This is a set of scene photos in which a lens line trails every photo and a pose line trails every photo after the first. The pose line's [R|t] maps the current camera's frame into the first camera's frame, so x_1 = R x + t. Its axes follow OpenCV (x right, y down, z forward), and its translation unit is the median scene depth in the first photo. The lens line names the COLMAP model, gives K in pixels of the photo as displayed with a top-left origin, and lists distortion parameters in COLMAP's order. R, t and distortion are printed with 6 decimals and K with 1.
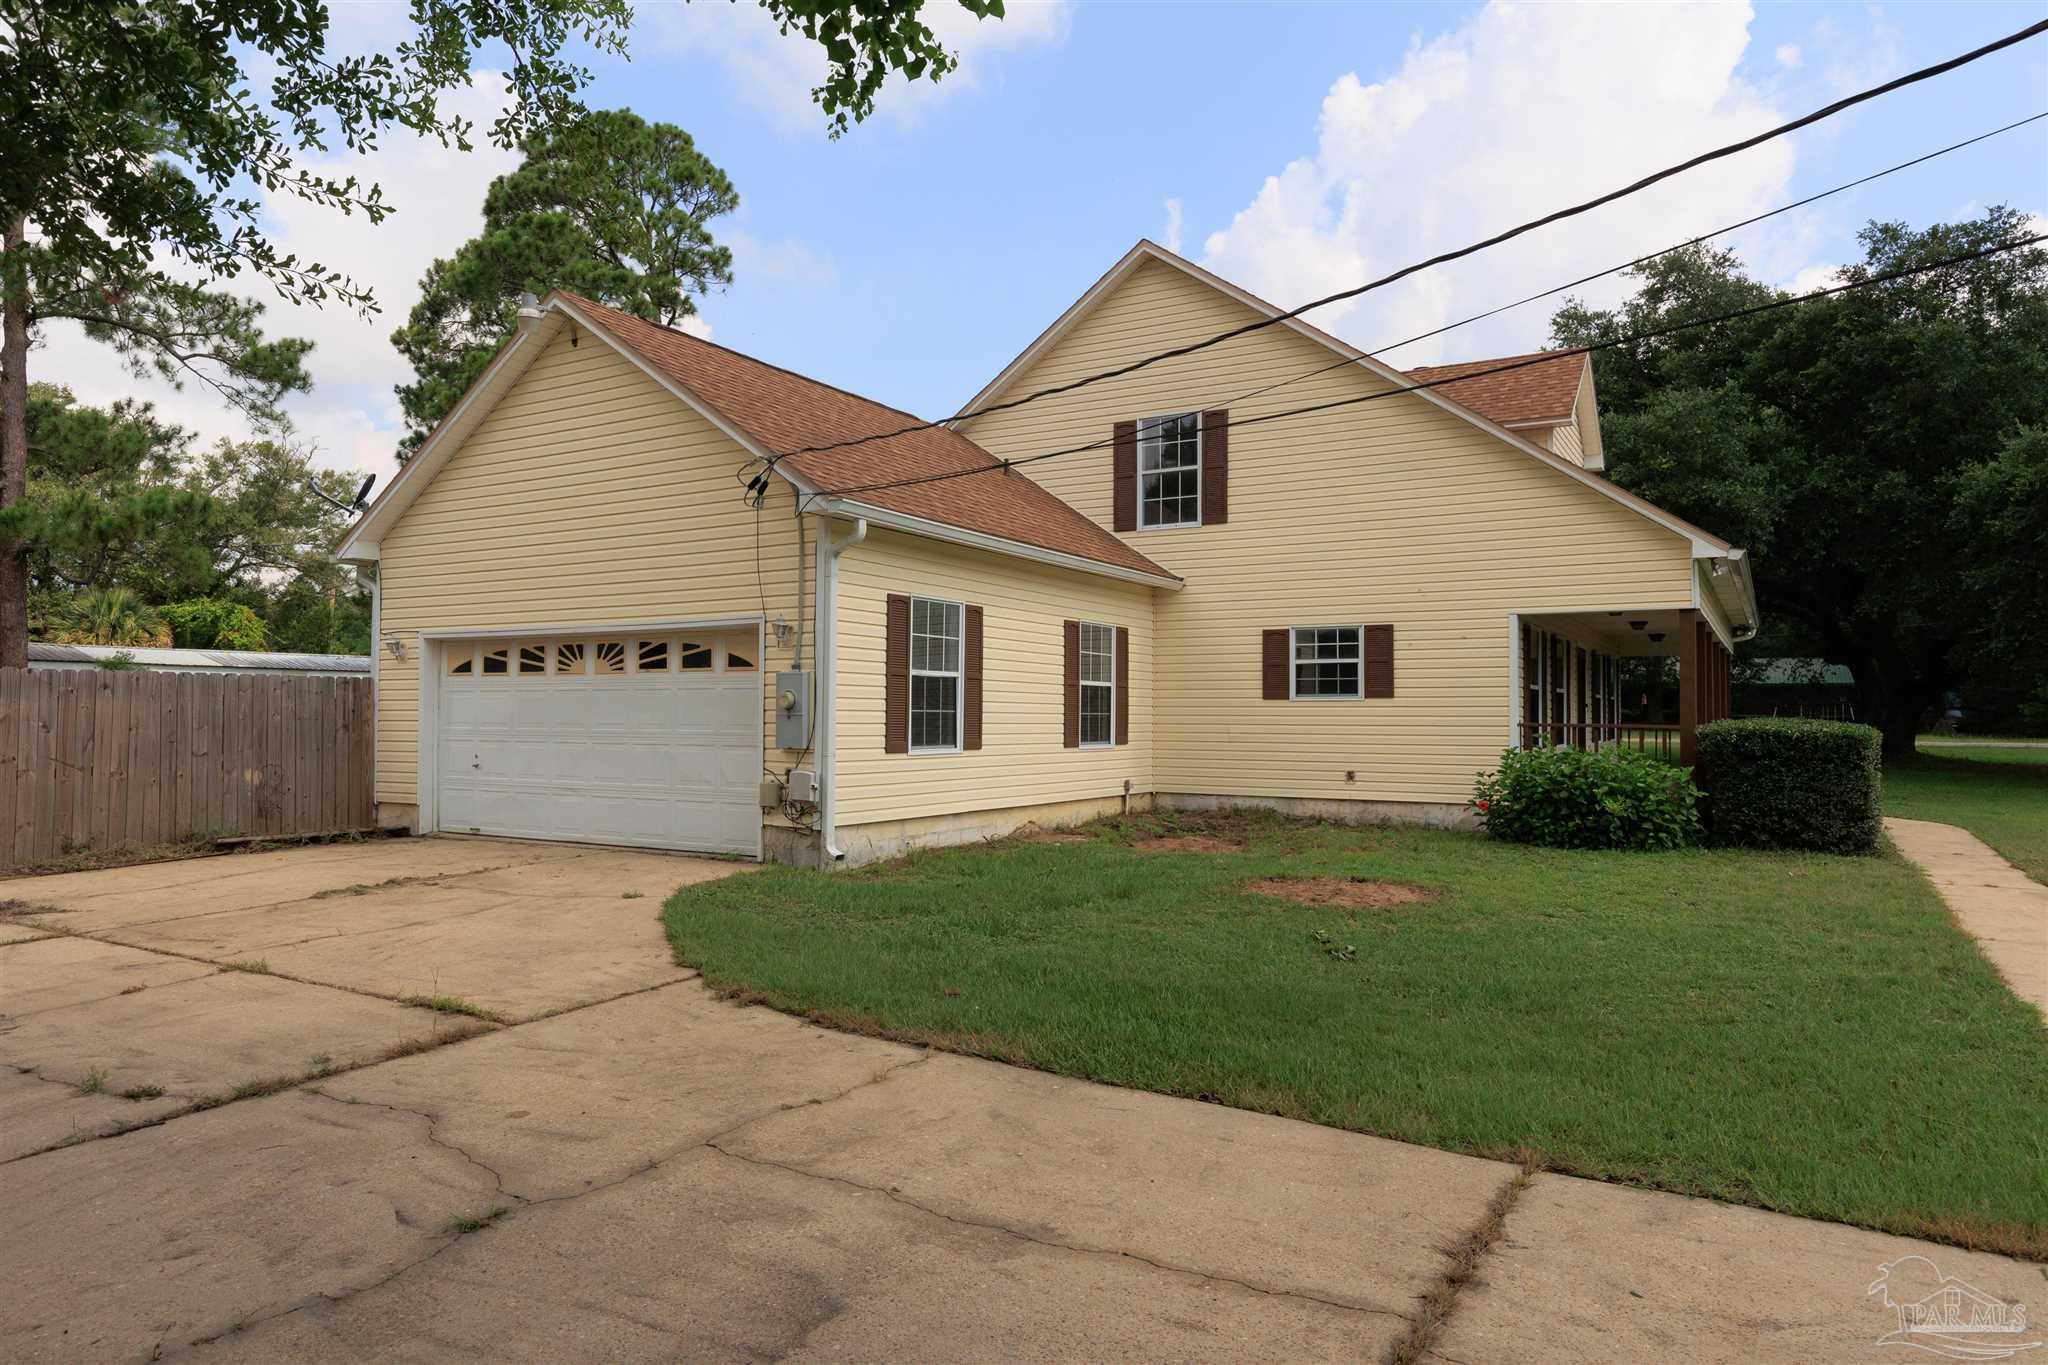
lens RADIAL K [[1241.6, 0, 1029.9], [0, 1241.6, 665.9], [0, 0, 1]] dist [0.004186, 0.001091]
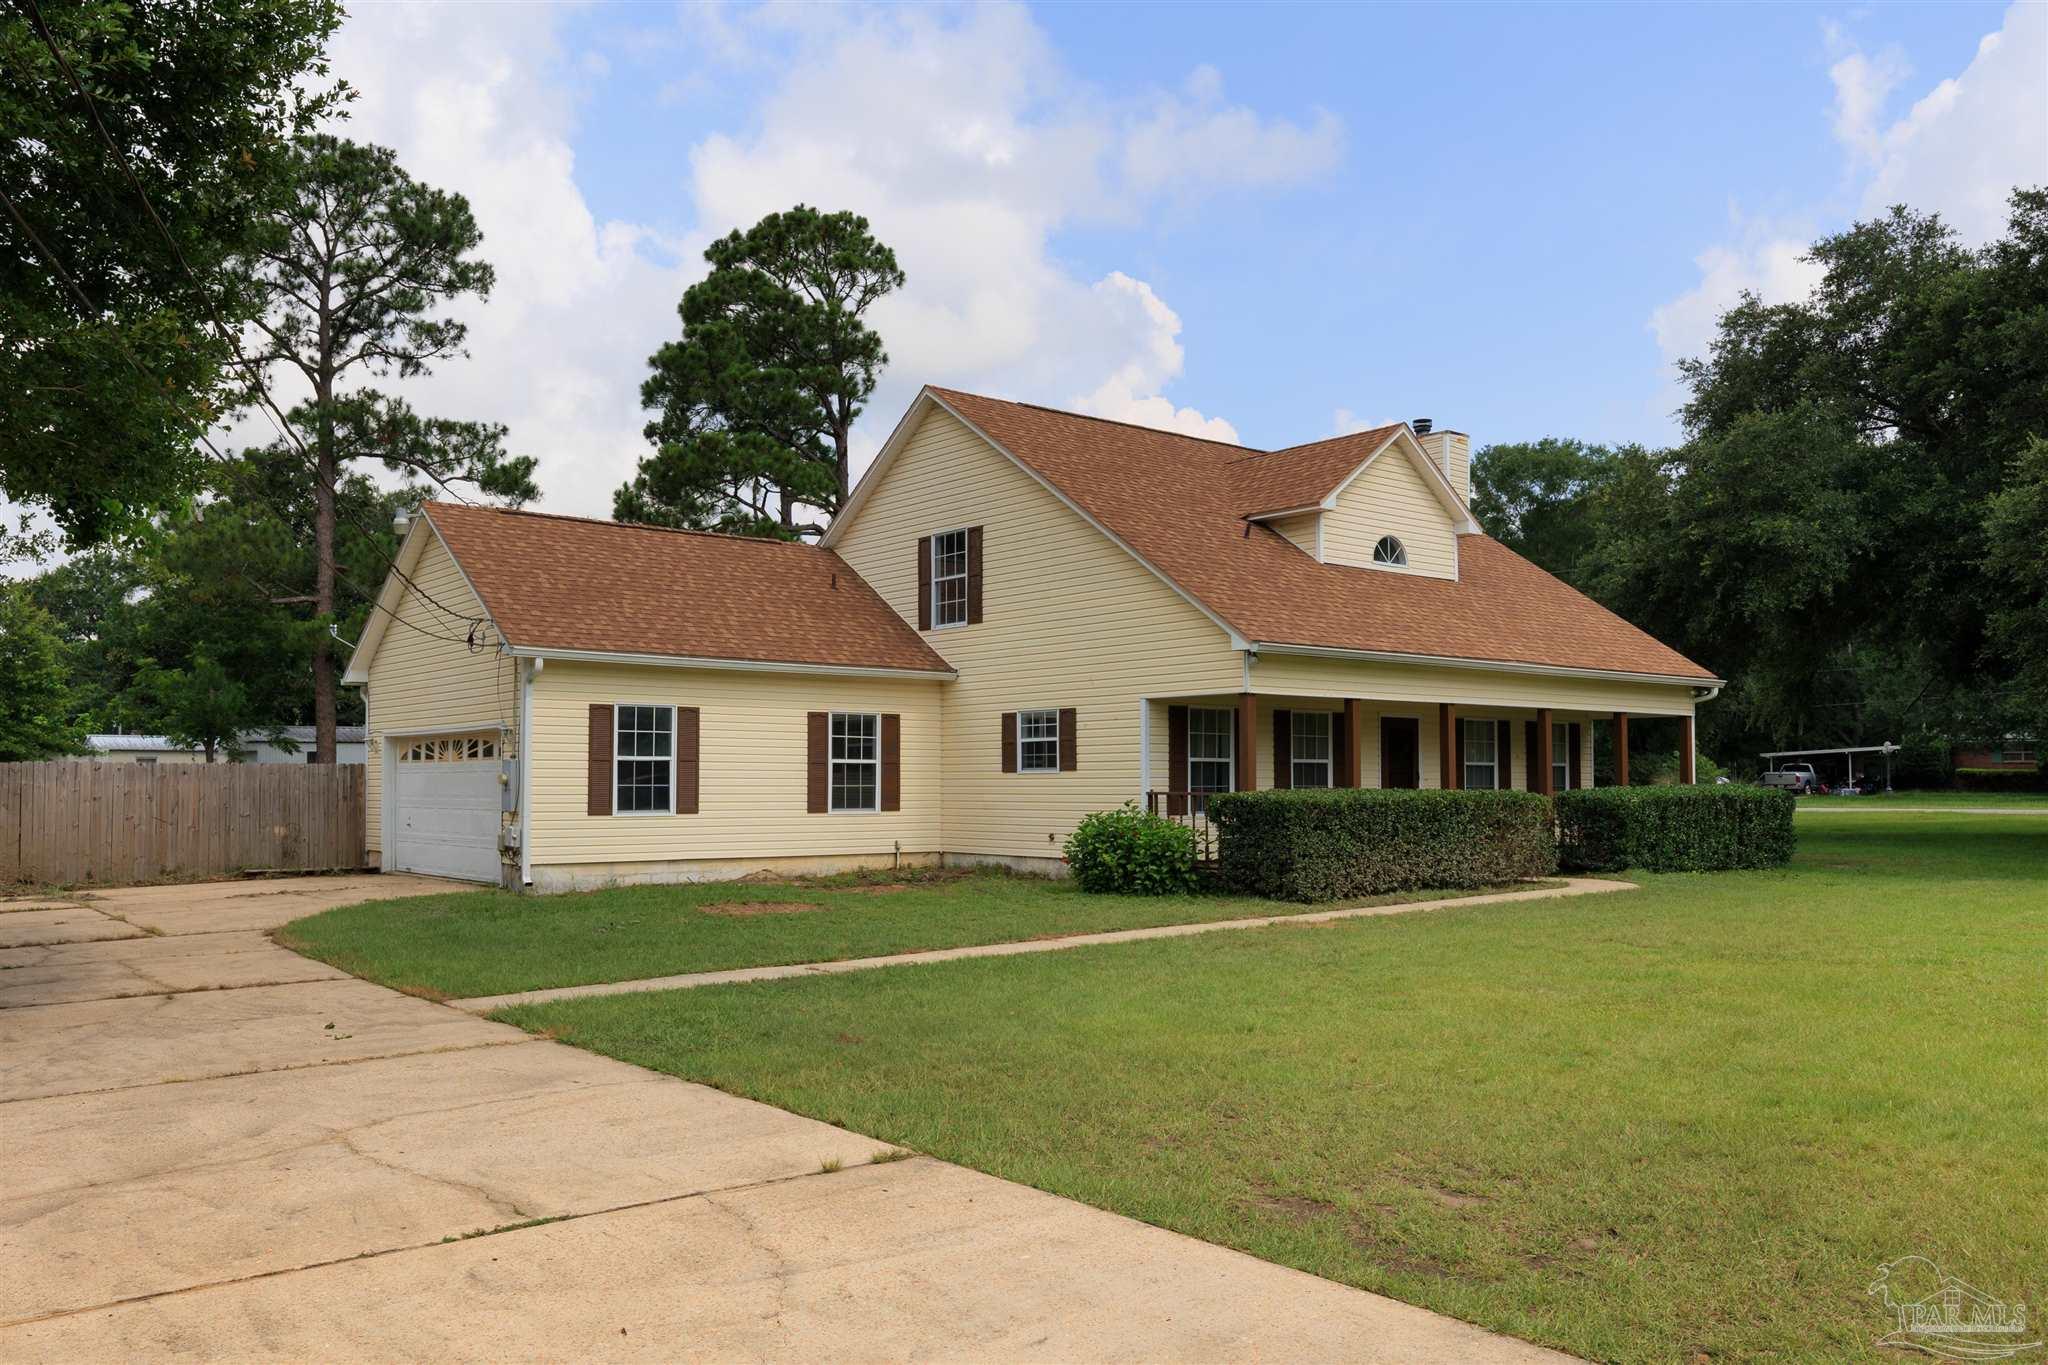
lens RADIAL K [[1560.0, 0, 1021.1], [0, 1560.0, 696.3], [0, 0, 1]] dist [-0.001156, -0.004614]
pose [[0.935892, -0.025688, -0.351349, 0.748394], [0.019979, 0.999603, -0.019864, -0.015965], [0.351720, 0.011571, 0.936034, -0.388714]]
